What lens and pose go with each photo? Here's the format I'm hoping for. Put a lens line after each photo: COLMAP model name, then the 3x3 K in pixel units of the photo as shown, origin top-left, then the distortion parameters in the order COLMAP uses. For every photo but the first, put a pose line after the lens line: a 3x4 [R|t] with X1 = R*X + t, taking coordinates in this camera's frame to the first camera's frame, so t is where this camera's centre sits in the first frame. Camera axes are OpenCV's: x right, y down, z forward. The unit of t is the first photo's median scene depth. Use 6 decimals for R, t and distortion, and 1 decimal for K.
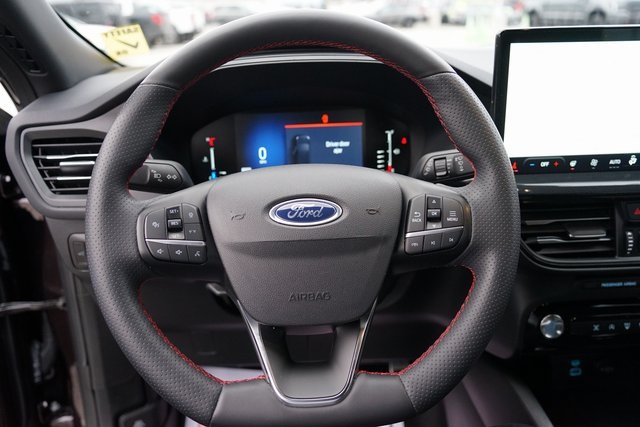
lens RADIAL K [[516.7, 0, 329.2], [0, 516.7, 213.4], [0, 0, 1]] dist [0.000060, -0.002900]
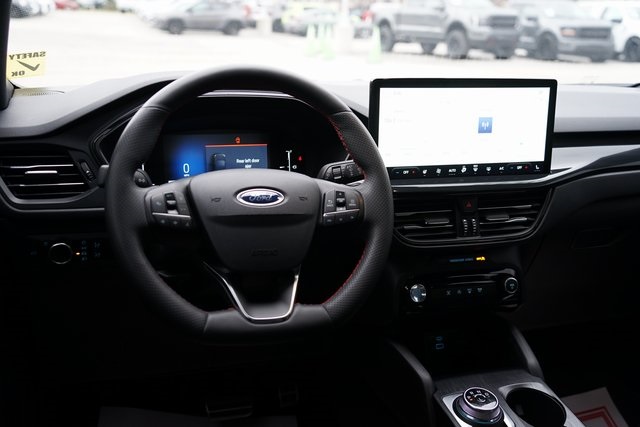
lens RADIAL K [[696.7, 0, 320.0], [0, 696.7, 213.5], [0, 0, 1]] dist [0.155439, 0.006048]
pose [[0.963910, -0.017831, 0.265631, -0.315176], [0.042976, 0.995090, -0.089152, 0.174764], [-0.262737, 0.097350, 0.959944, -0.749895]]
